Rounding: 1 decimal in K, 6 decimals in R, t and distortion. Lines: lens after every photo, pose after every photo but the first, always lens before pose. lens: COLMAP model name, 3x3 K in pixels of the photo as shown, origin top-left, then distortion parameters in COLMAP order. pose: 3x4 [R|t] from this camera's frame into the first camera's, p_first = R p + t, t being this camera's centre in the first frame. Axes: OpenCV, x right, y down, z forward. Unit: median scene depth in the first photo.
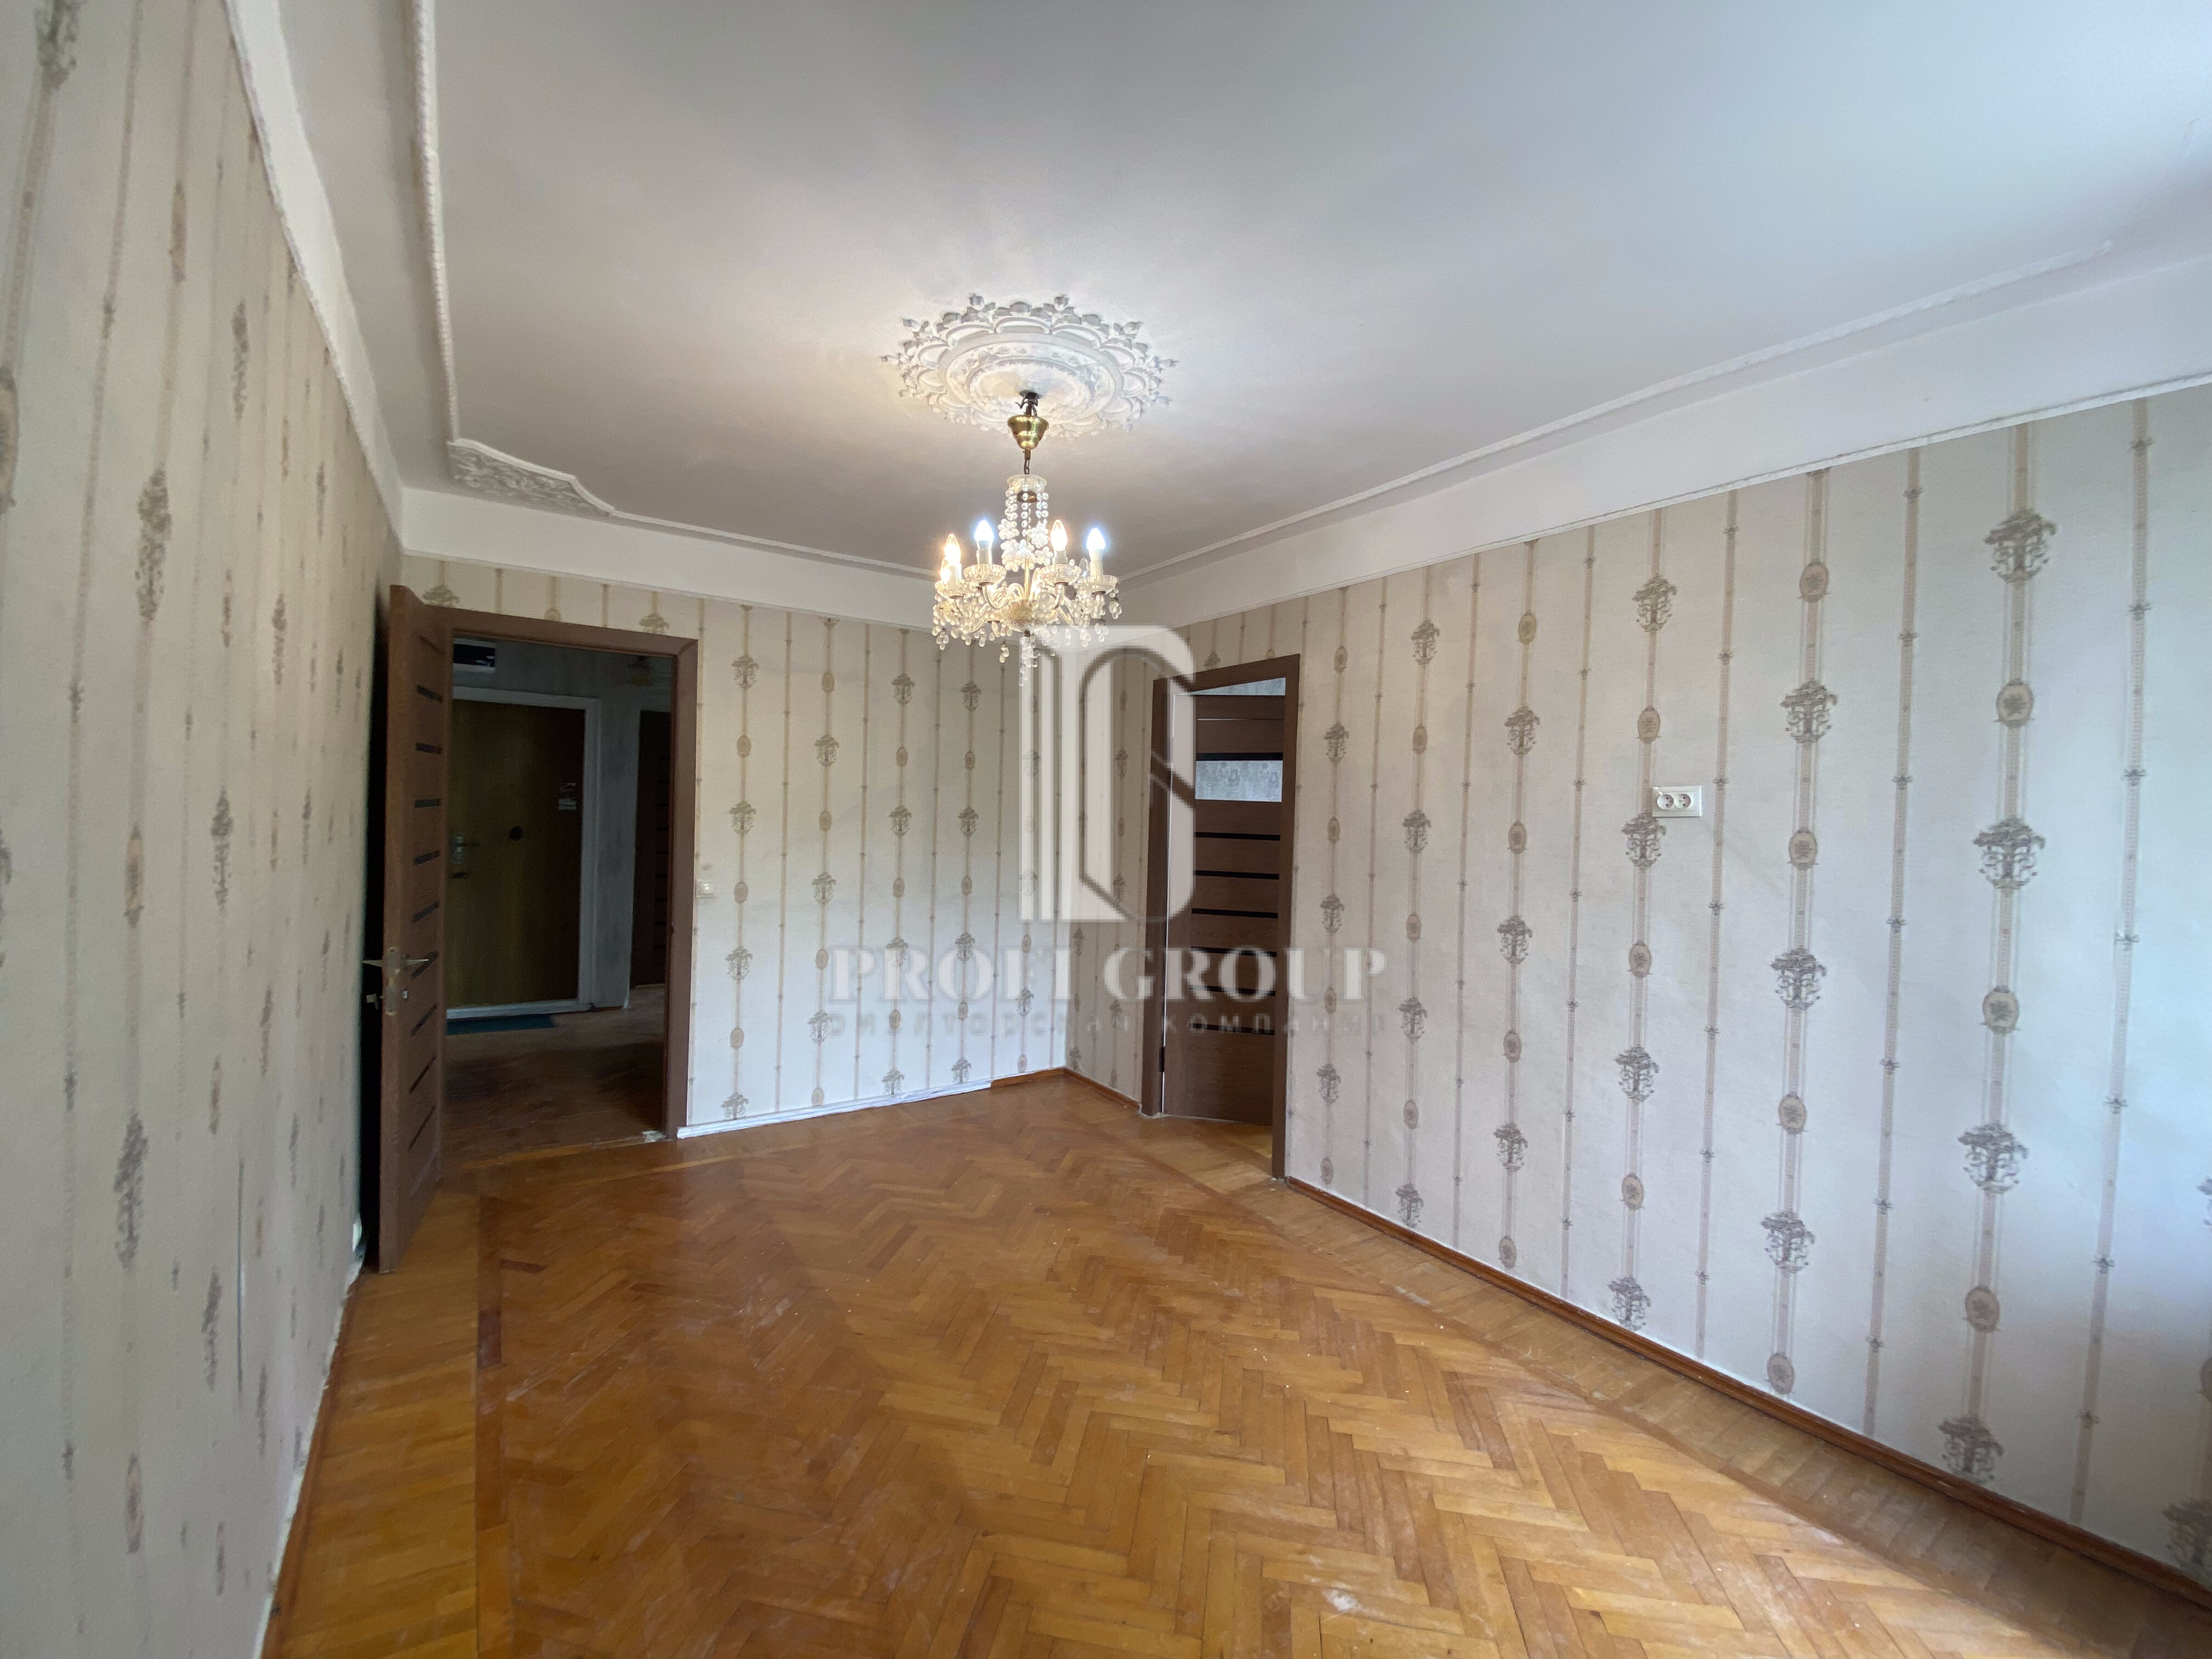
lens RADIAL K [[880.0, 0, 1109.1], [0, 880.0, 822.7], [0, 0, 1]] dist [-0.034327, -0.001399]
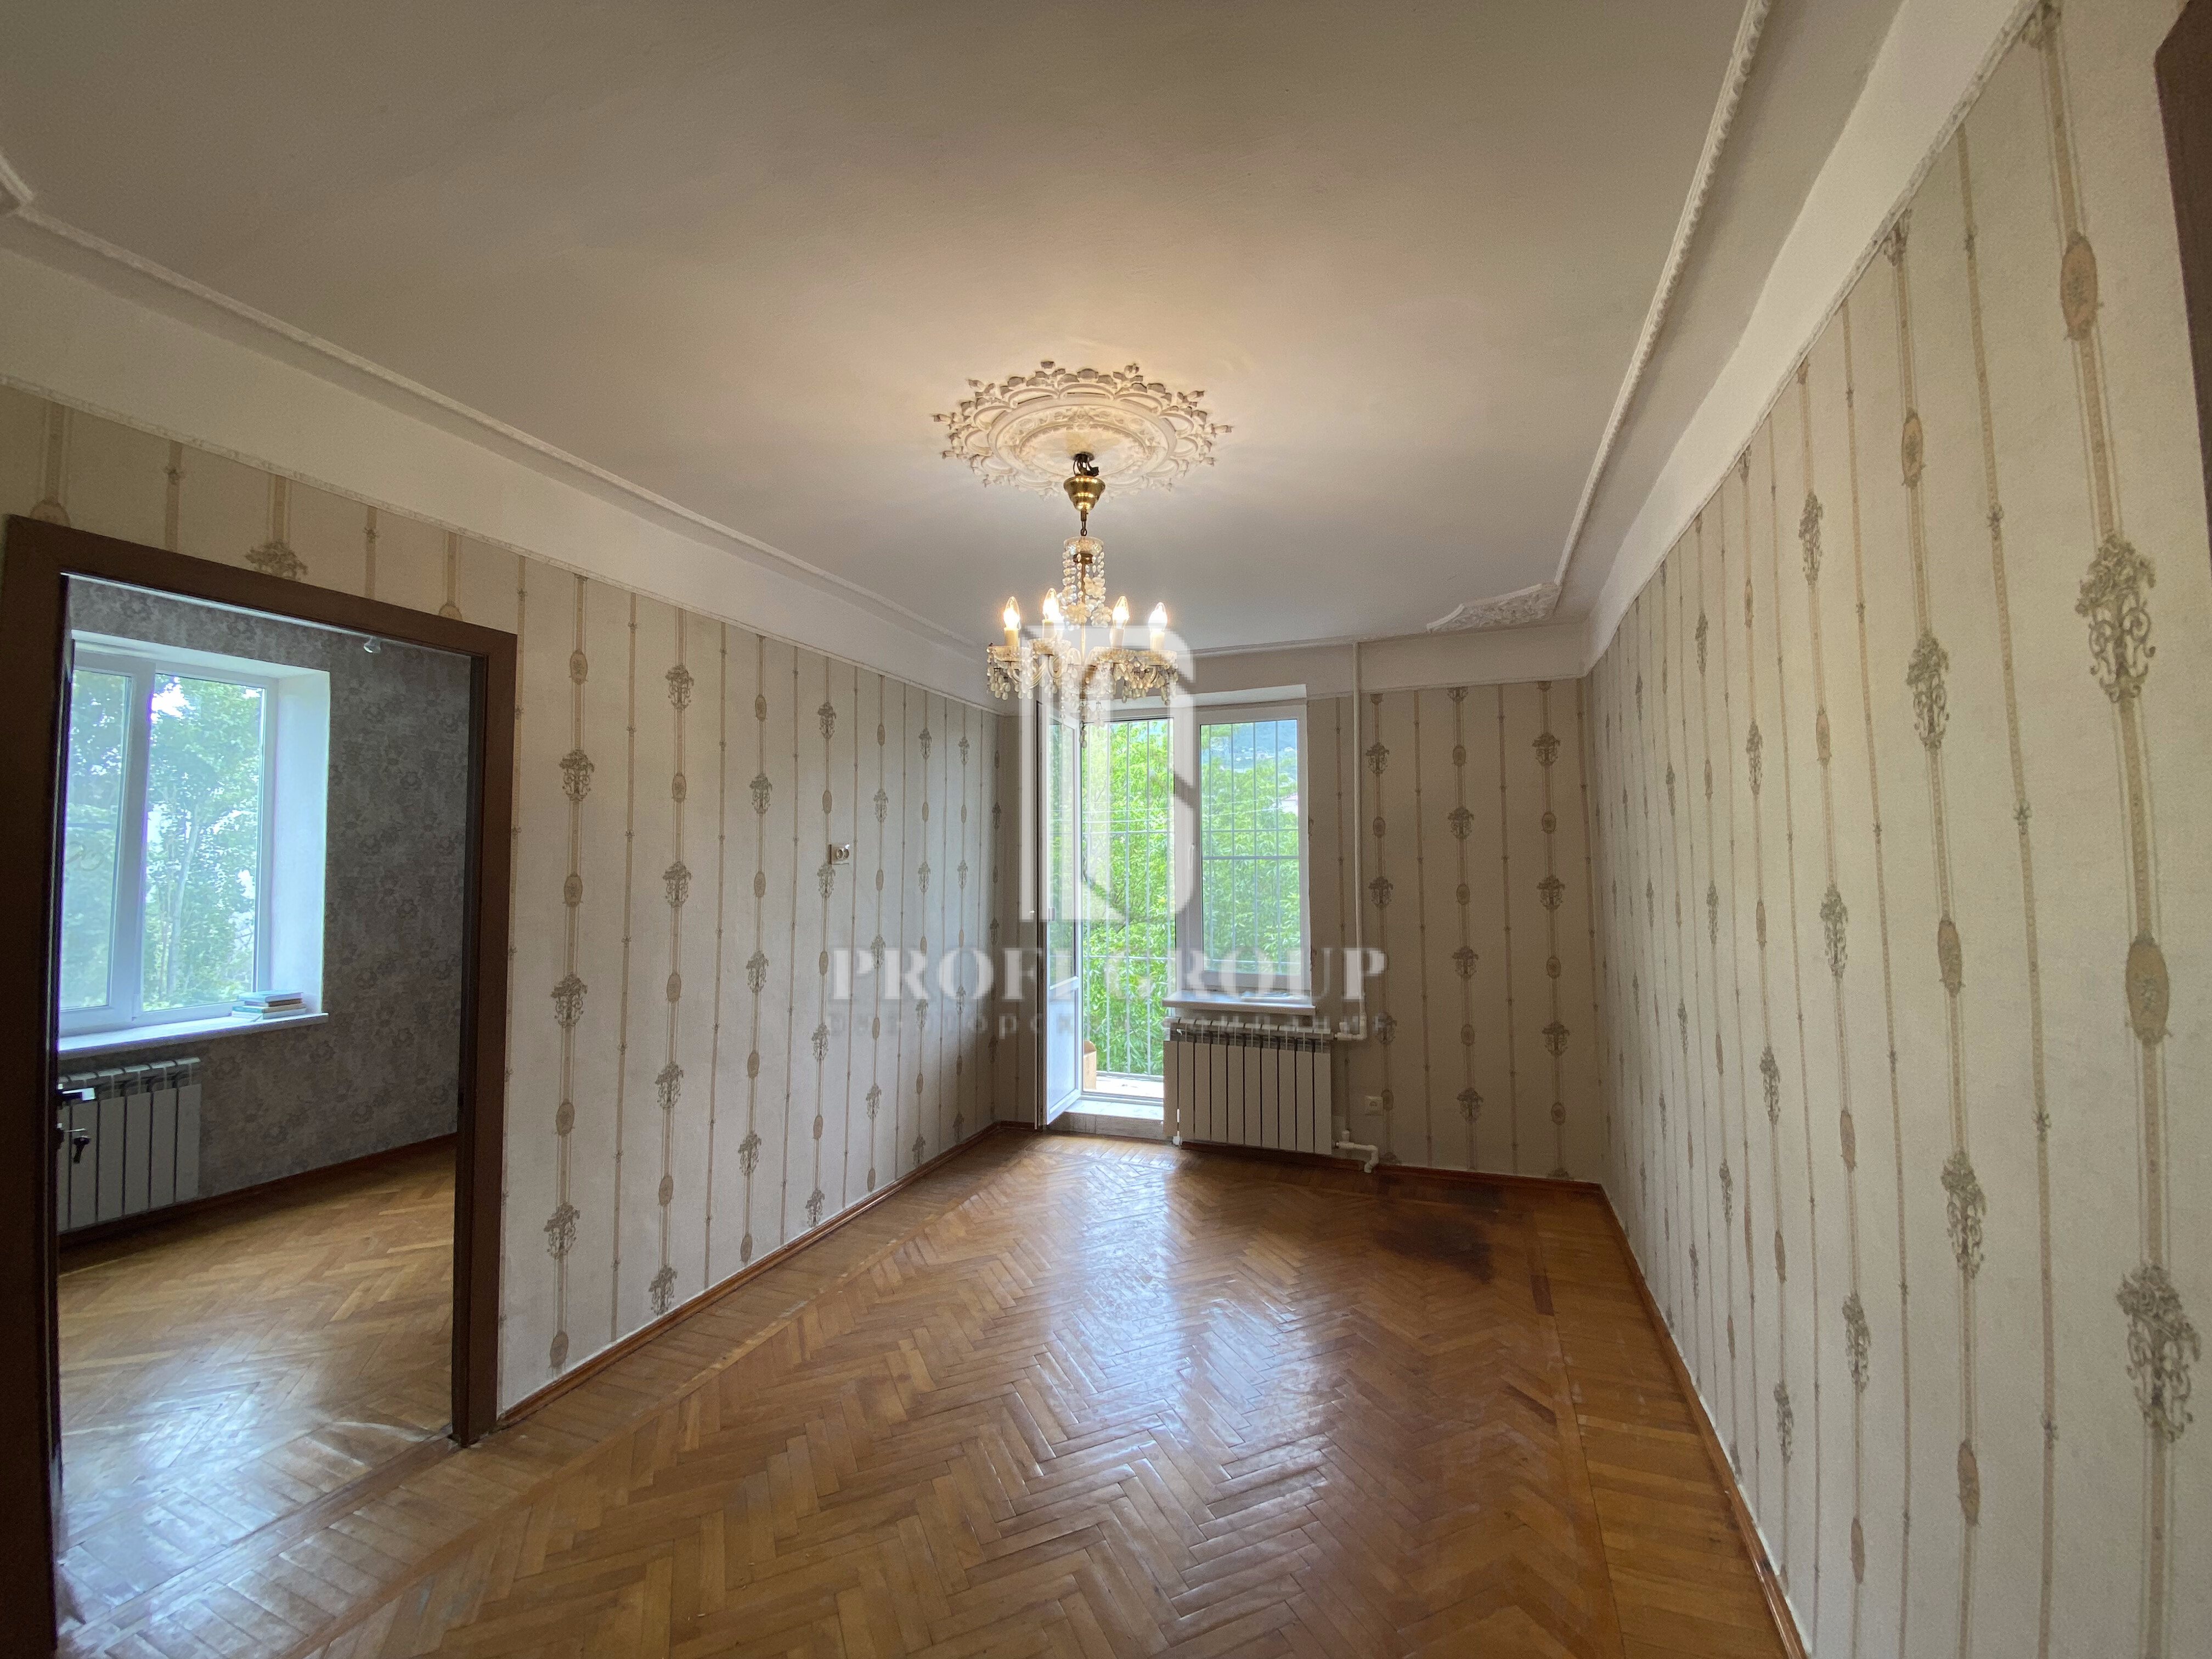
lens RADIAL K [[880.0, 0, 1108.3], [0, 880.0, 826.2], [0, 0, 1]] dist [-0.034327, -0.001399]
pose [[-0.575472, 0.007285, 0.817789, -0.744293], [-0.005294, 0.999906, -0.012633, -0.047156], [-0.817804, -0.011599, -0.575380, 1.260528]]
